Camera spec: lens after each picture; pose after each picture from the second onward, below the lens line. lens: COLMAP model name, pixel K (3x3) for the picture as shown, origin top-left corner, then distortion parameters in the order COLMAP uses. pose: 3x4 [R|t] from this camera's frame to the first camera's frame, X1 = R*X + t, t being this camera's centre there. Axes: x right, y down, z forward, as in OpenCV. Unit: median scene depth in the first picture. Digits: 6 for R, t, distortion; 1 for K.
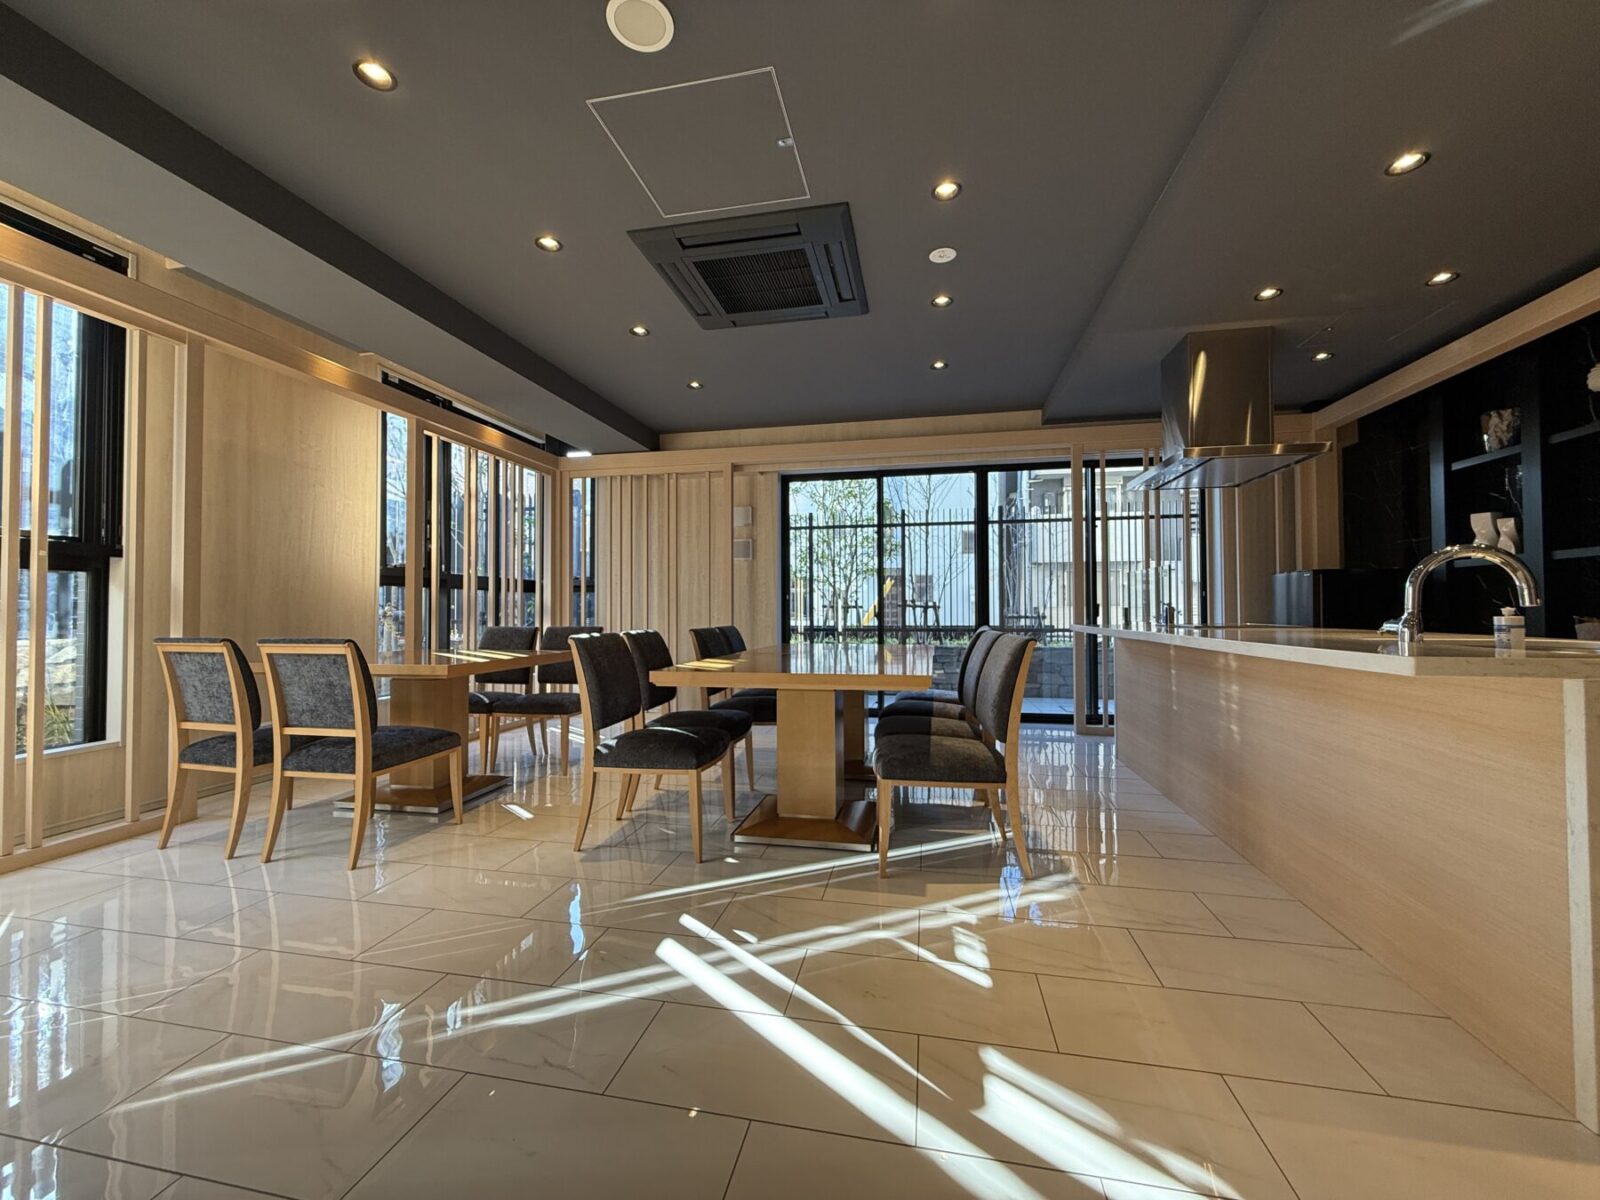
lens RADIAL K [[629.7, 0, 804.7], [0, 629.7, 601.1], [0, 0, 1]] dist [-0.000439, -0.000025]
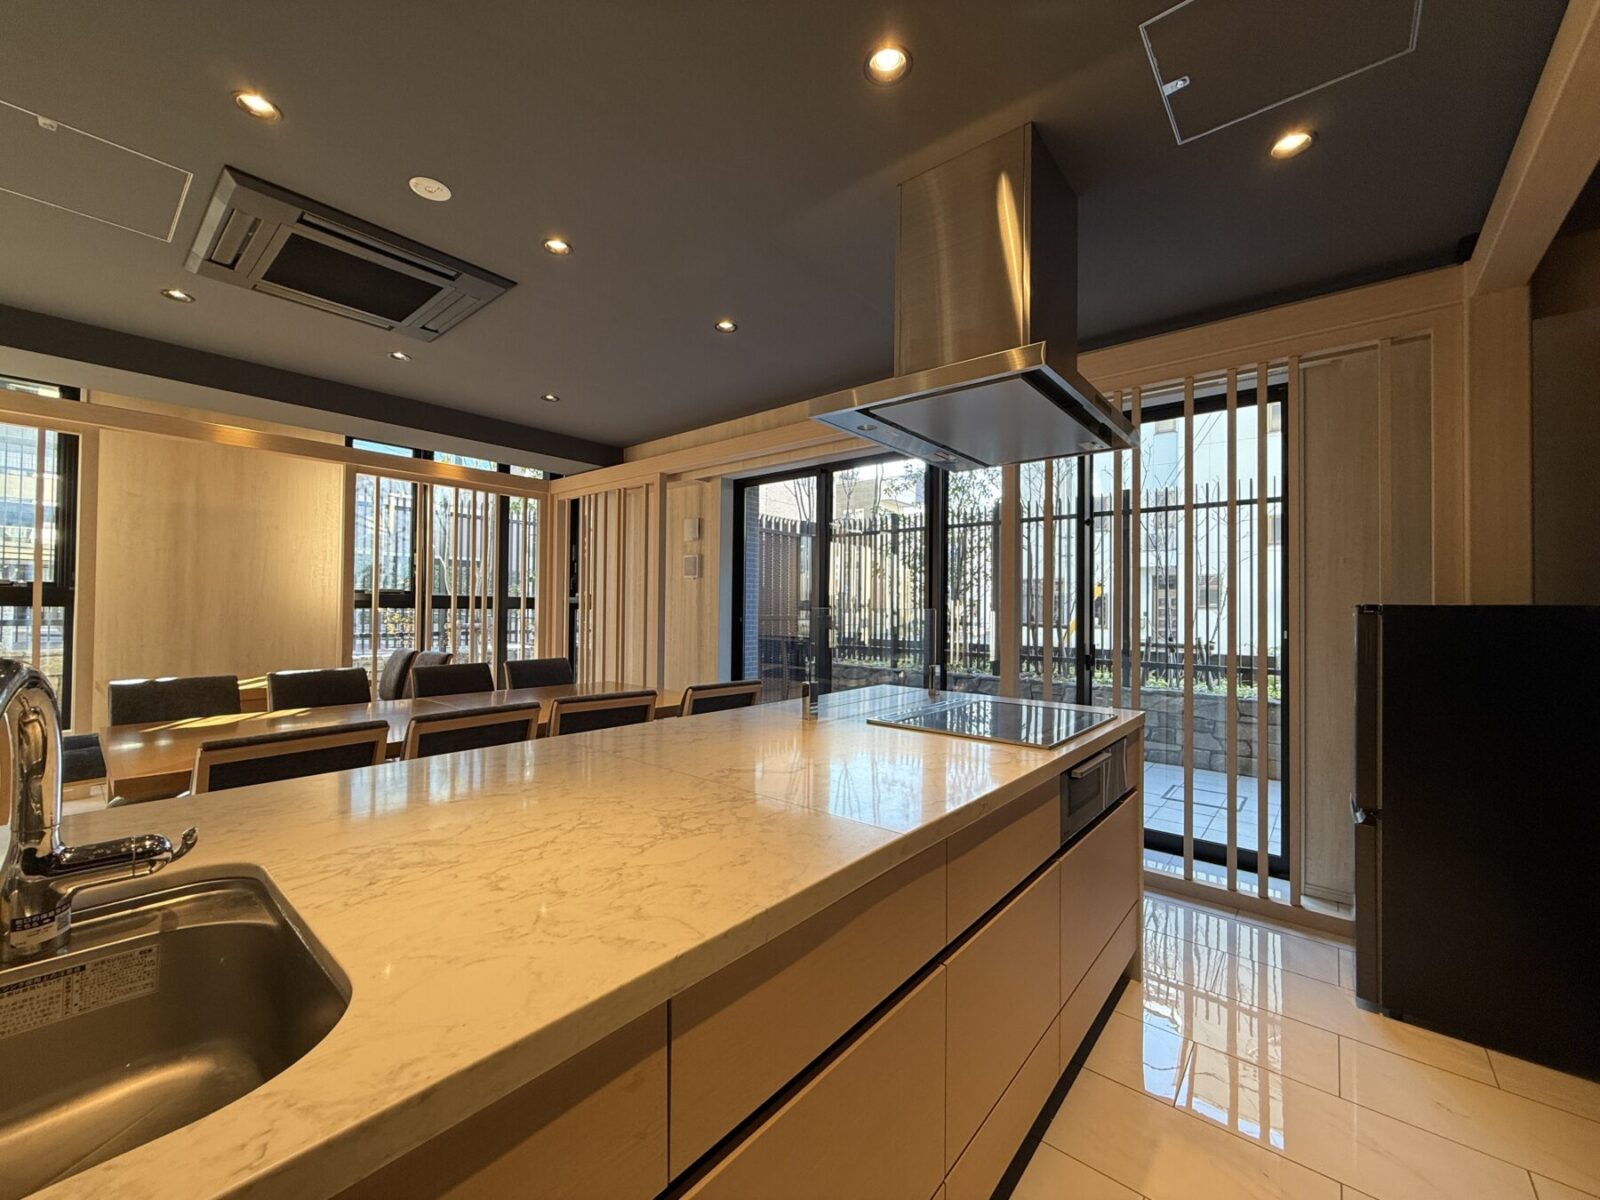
lens RADIAL K [[629.7, 0, 798.6], [0, 629.7, 598.0], [0, 0, 1]] dist [-0.000439, -0.000025]
pose [[0.874486, 0.011305, -0.484918, 0.491496], [-0.006979, 0.999918, 0.010725, -0.049492], [0.485000, -0.005995, 0.874494, 0.300897]]
